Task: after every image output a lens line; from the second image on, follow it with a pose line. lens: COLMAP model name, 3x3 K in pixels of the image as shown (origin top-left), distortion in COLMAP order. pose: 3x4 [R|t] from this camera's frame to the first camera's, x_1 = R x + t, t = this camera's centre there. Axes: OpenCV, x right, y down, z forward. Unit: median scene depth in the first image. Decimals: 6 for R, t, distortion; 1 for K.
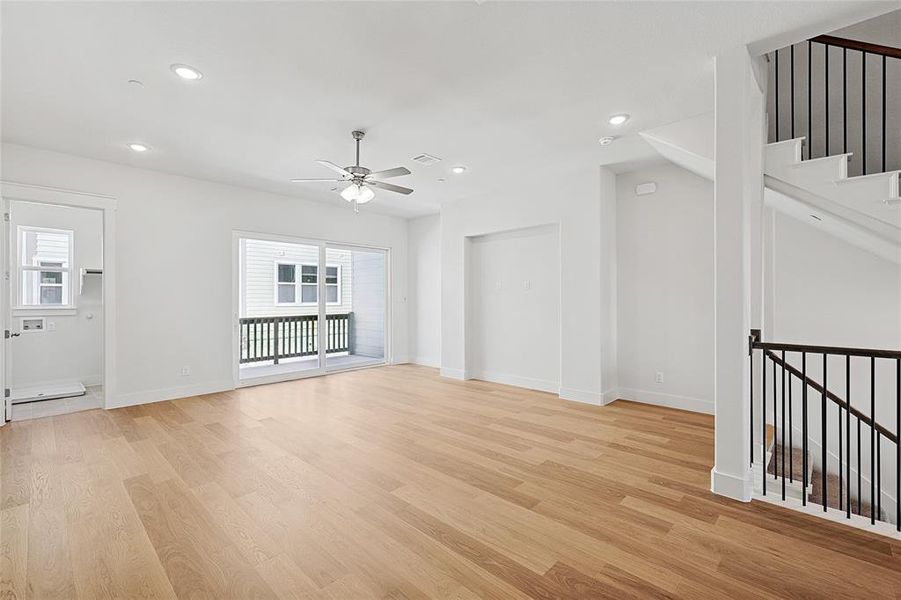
lens RADIAL K [[393.7, 0, 451.8], [0, 393.7, 298.1], [0, 0, 1]] dist [0.002558, 0.000317]
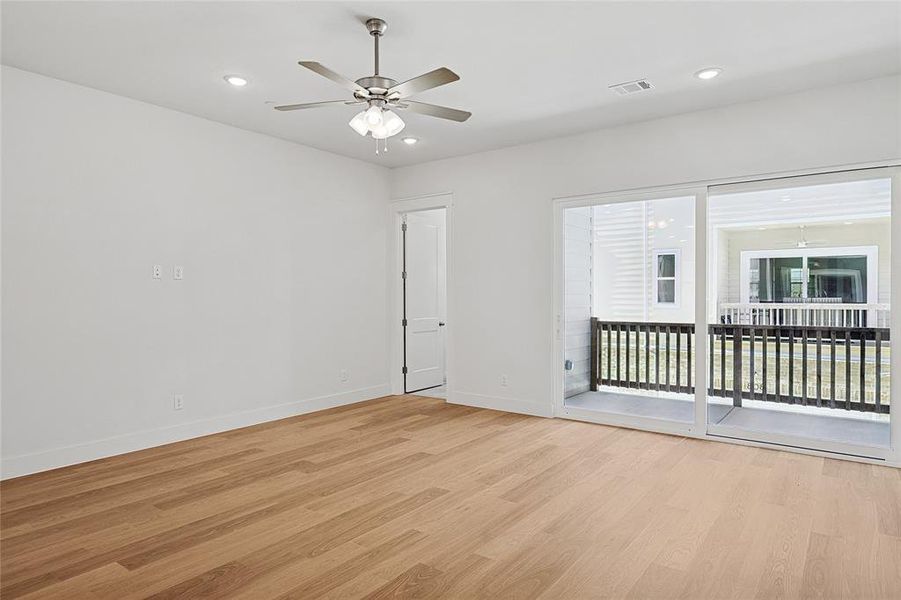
lens RADIAL K [[544.3, 0, 452.6], [0, 544.3, 297.1], [0, 0, 1]] dist [0.002746, 0.000137]
pose [[0.120748, 0.006945, -0.992659, 0.389784], [0.001368, 0.999973, 0.007163, 0.000708], [0.992682, -0.002222, 0.120735, 0.642713]]
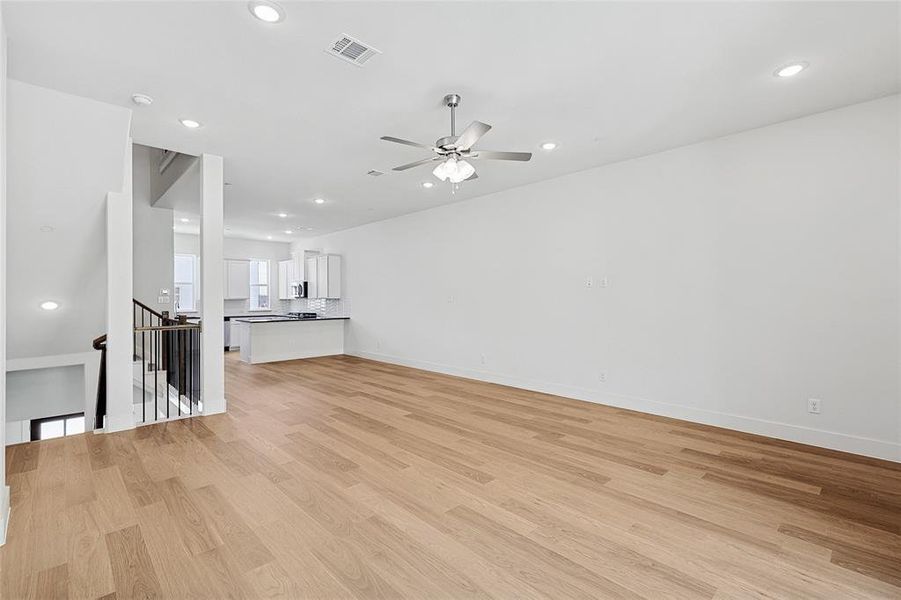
lens RADIAL K [[406.2, 0, 450.5], [0, 406.2, 300.0], [0, 0, 1]] dist [0.004053, 0.000217]
pose [[-0.998795, 0.003400, 0.048954, -0.174524], [0.003562, 0.999989, 0.003208, 0.001675], [-0.048942, 0.003378, -0.998796, 1.173468]]
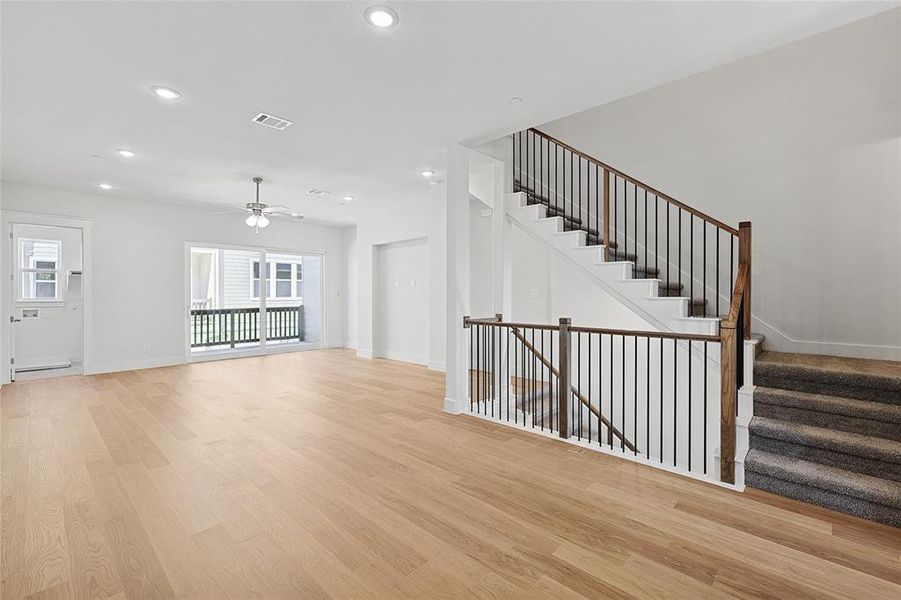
lens RADIAL K [[397.5, 0, 455.0], [0, 397.5, 294.8], [0, 0, 1]] dist [0.002268, 0.000351]
pose [[0.999991, 0.000650, 0.004300, 0.302083], [-0.000671, 0.999988, 0.004871, -0.002157], [-0.004297, -0.004873, 0.999979, -0.289518]]
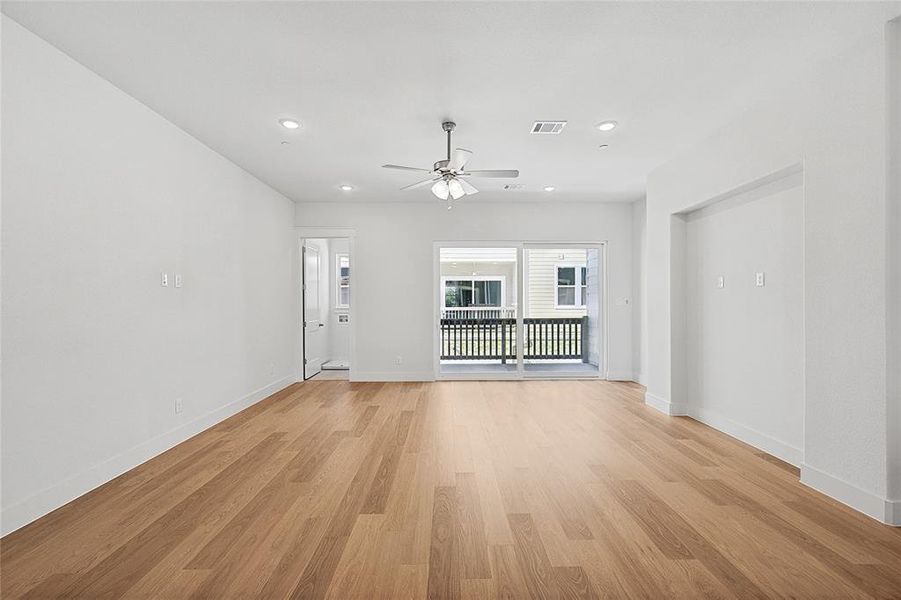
lens RADIAL K [[395.7, 0, 451.8], [0, 395.7, 301.7], [0, 0, 1]] dist [0.001016, 0.000276]
pose [[0.696307, 0.000213, -0.717744, 0.279550], [0.001912, 0.999996, 0.002152, -0.000219], [0.717742, -0.002871, 0.696303, 0.222874]]
